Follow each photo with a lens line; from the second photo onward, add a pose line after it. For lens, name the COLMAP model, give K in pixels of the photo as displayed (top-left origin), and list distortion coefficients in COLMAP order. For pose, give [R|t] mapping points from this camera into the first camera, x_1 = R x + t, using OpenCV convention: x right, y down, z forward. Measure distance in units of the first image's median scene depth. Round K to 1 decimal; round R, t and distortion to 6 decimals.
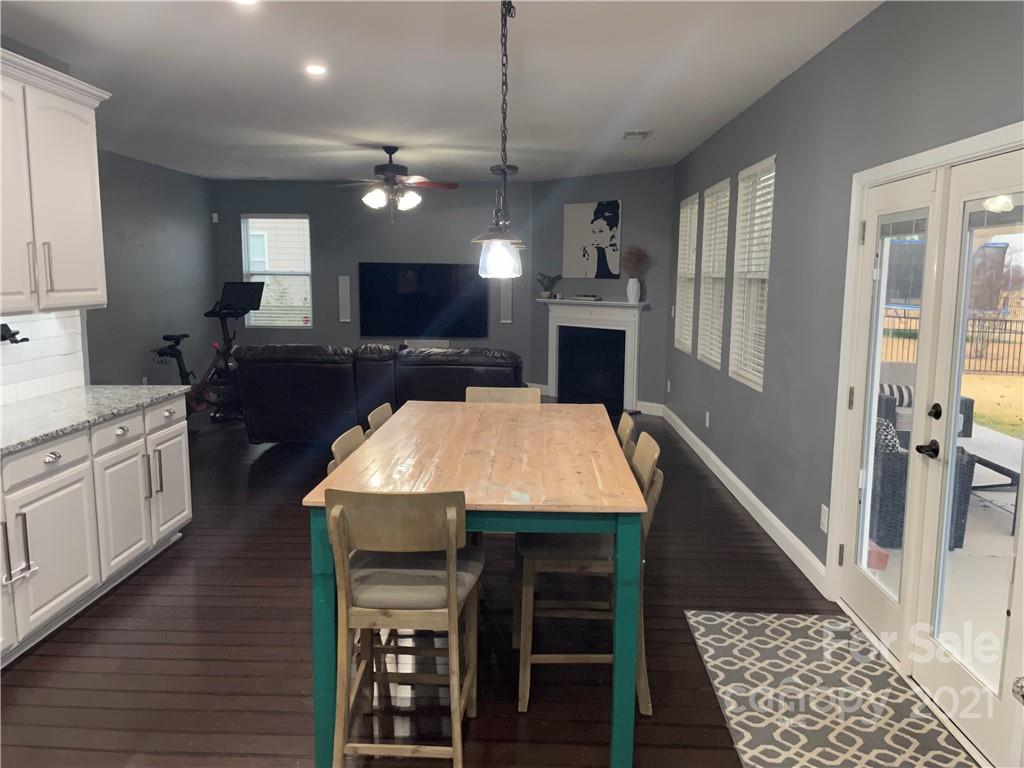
lens RADIAL K [[777.4, 0, 512.0], [0, 777.4, 384.0], [0, 0, 1]] dist [0.000784, -0.000522]
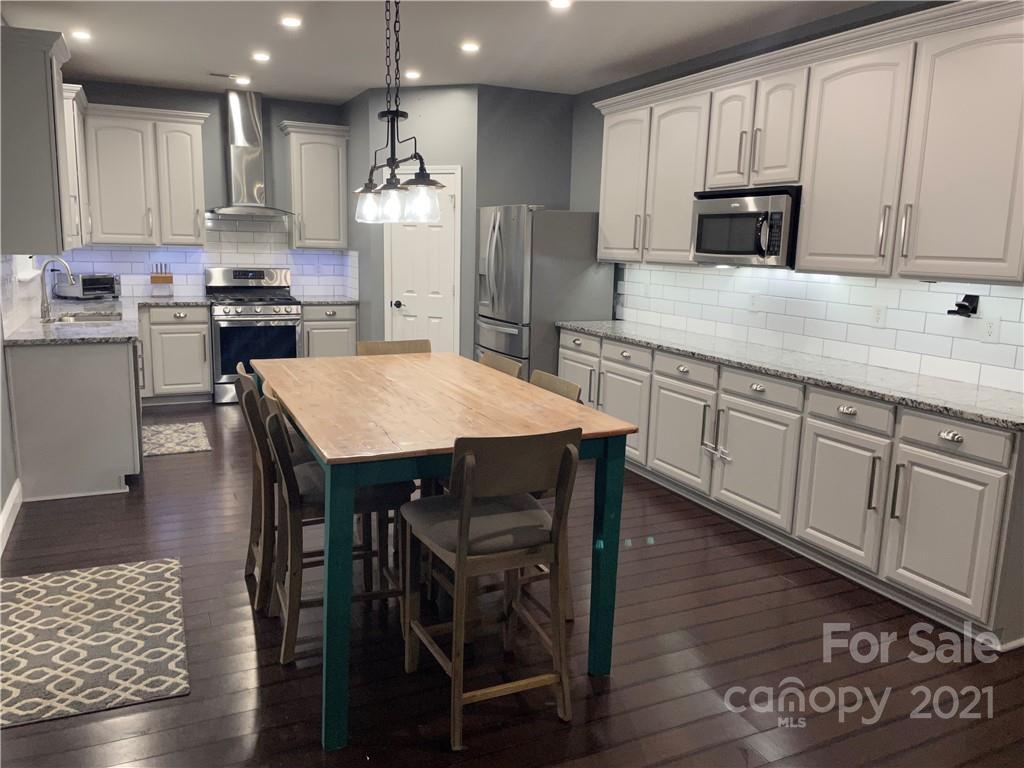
lens RADIAL K [[777.4, 0, 512.0], [0, 777.4, 384.0], [0, 0, 1]] dist [0.000784, -0.000522]
pose [[-0.886283, 0.050256, -0.460409, 0.297611], [-0.100120, 0.949799, 0.296407, -0.236982], [0.452192, 0.308797, -0.836760, 1.793229]]
